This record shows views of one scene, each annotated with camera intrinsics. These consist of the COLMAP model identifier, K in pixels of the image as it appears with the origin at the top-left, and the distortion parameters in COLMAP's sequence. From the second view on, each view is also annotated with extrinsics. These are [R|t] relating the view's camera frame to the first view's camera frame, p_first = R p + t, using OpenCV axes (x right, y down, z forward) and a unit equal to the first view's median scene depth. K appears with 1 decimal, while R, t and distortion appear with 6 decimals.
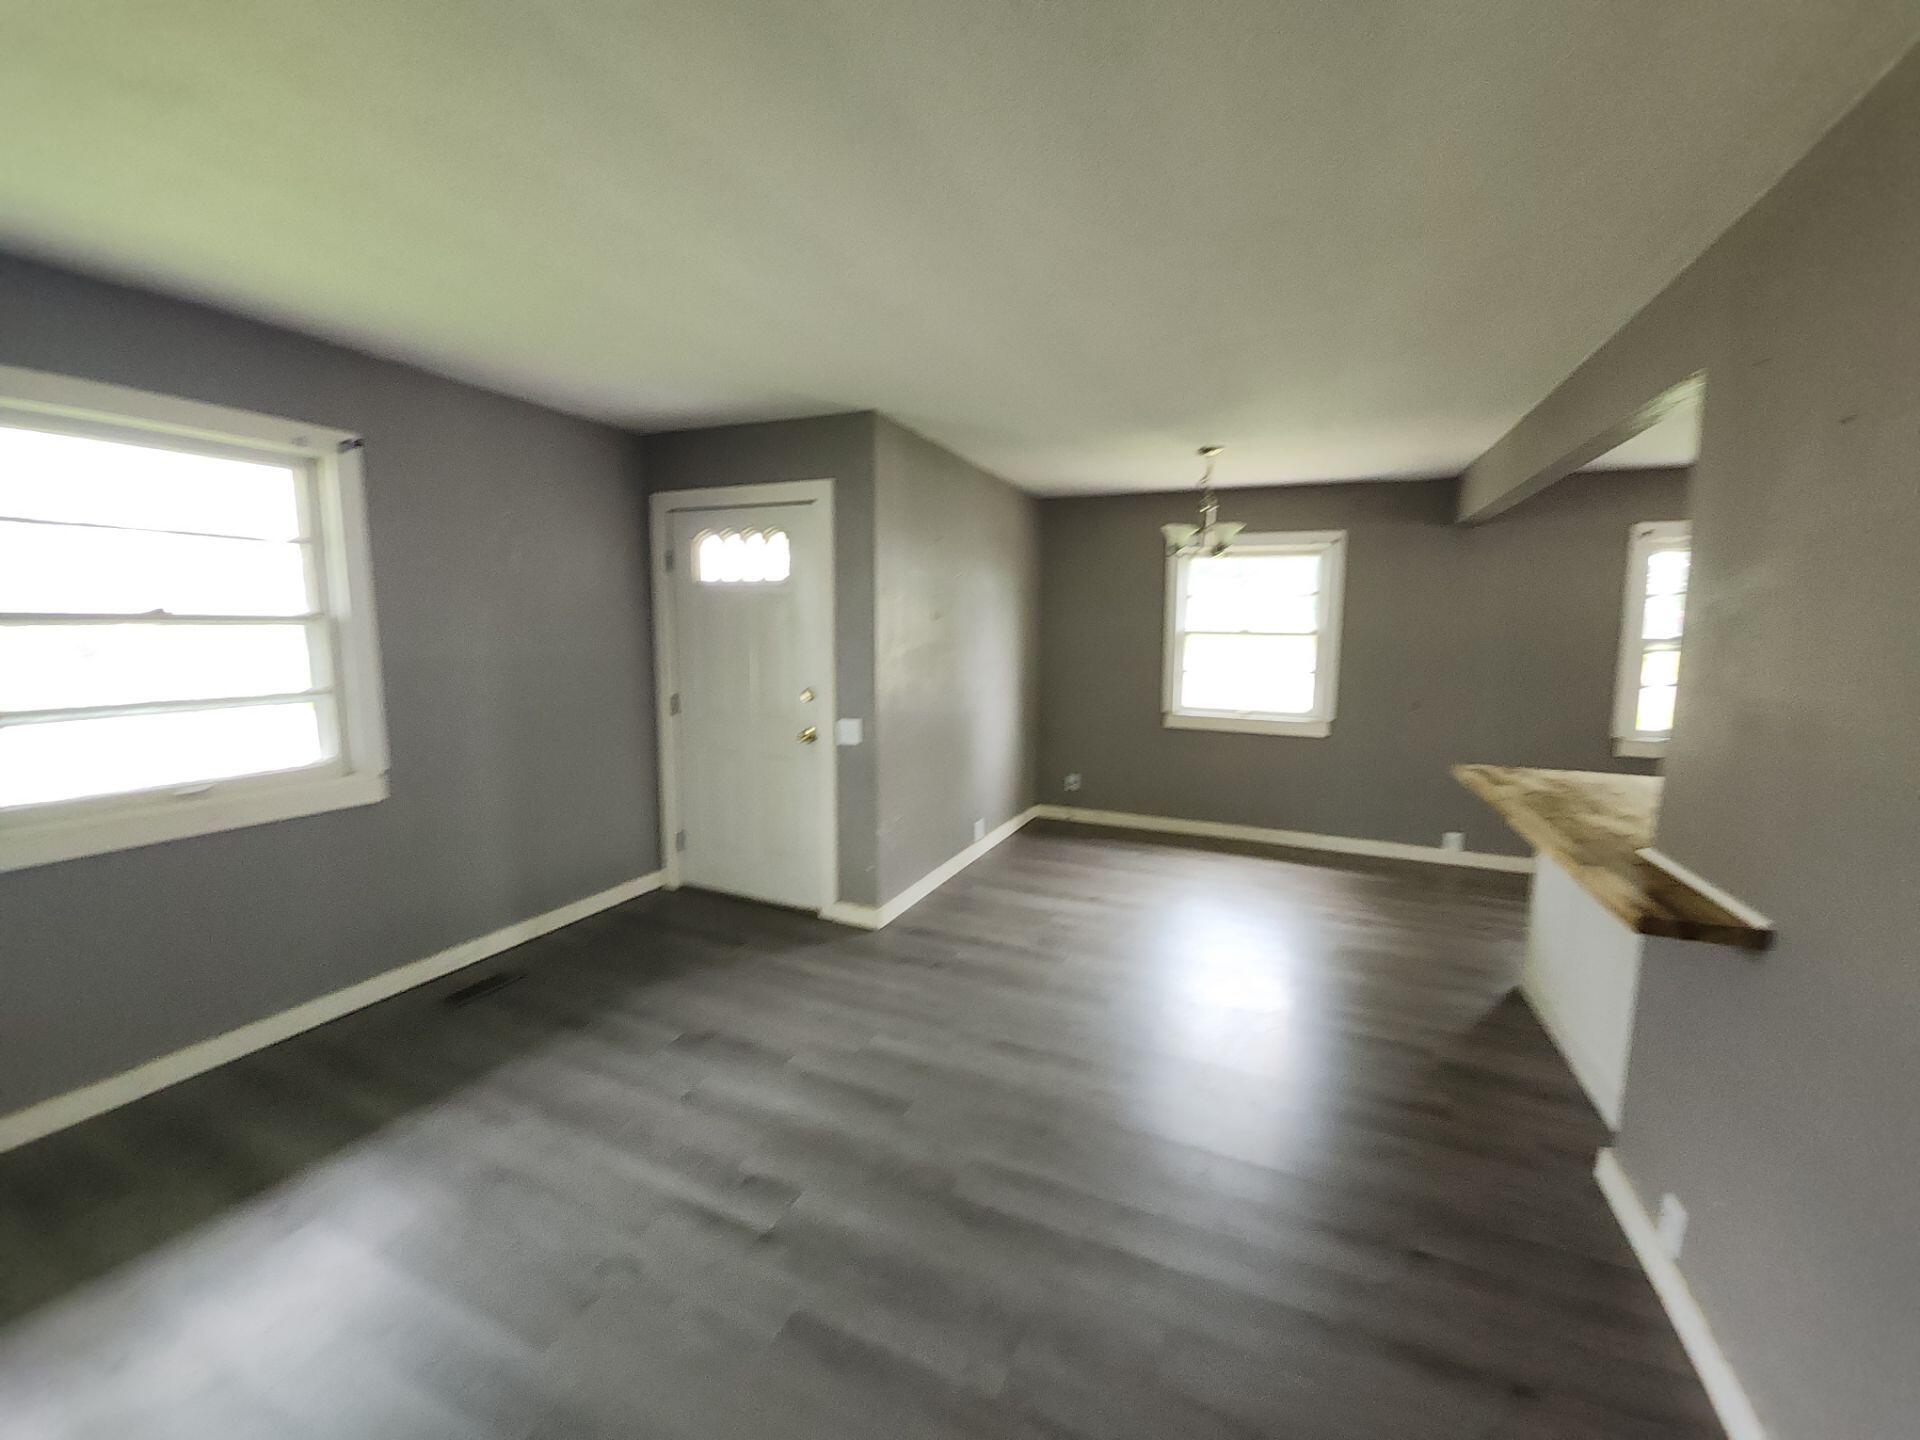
lens RADIAL K [[762.5, 0, 952.2], [0, 762.5, 707.6], [0, 0, 1]] dist [0.011220, 0.000006]
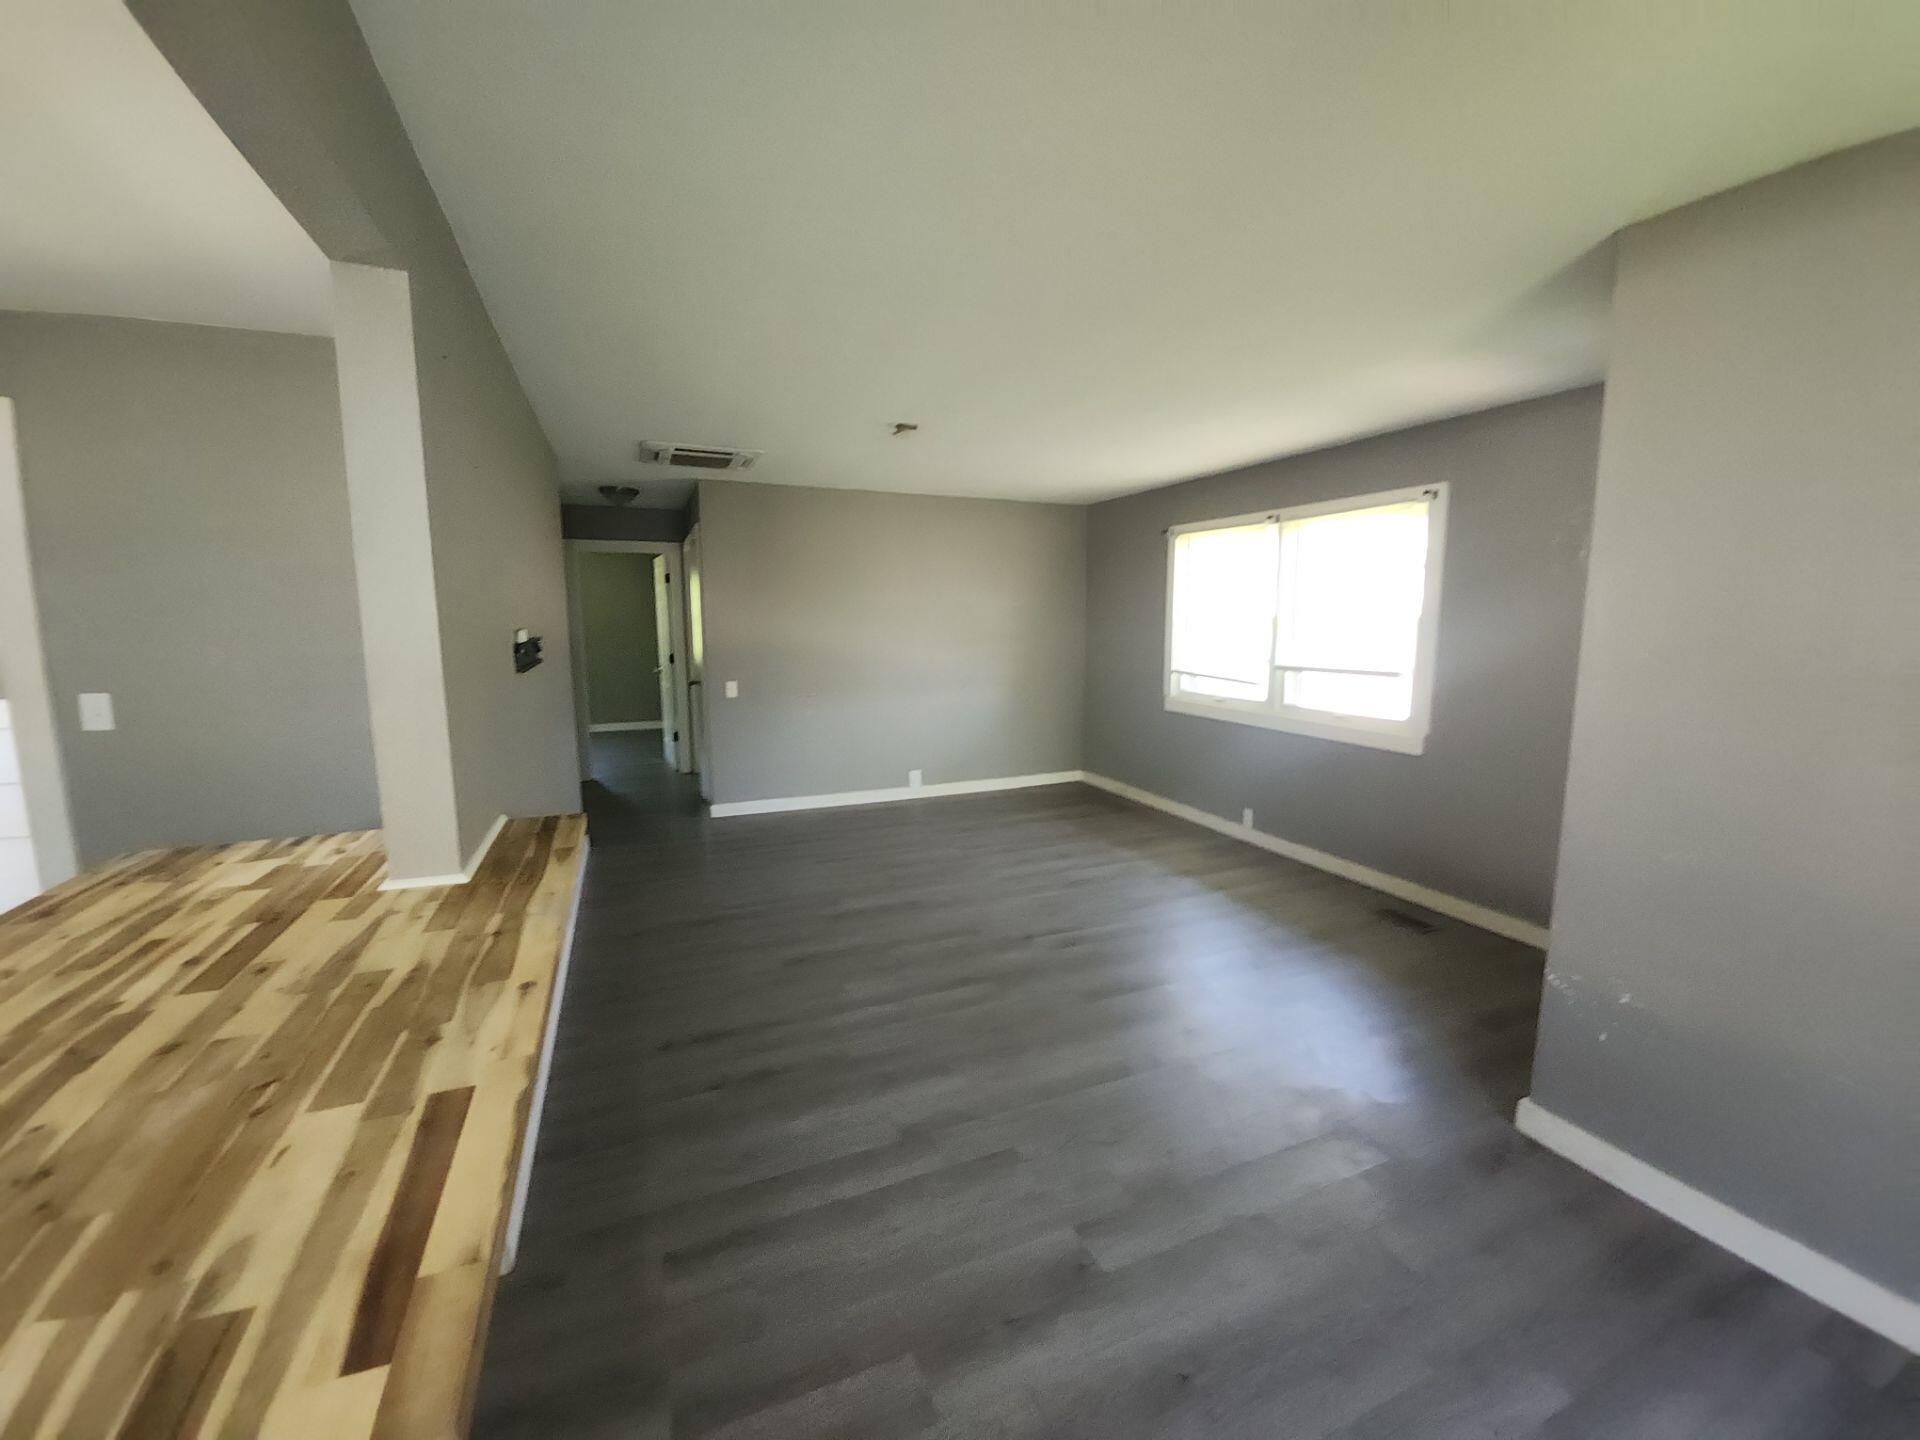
lens RADIAL K [[757.2, 0, 960.0], [0, 757.2, 720.0], [0, 0, 1]] dist [-0.008641, -0.000110]
pose [[-0.678622, 0.081111, -0.729995, 0.582571], [-0.093324, 0.976306, 0.195236, -0.092774], [0.728534, 0.200618, -0.654974, 0.969488]]
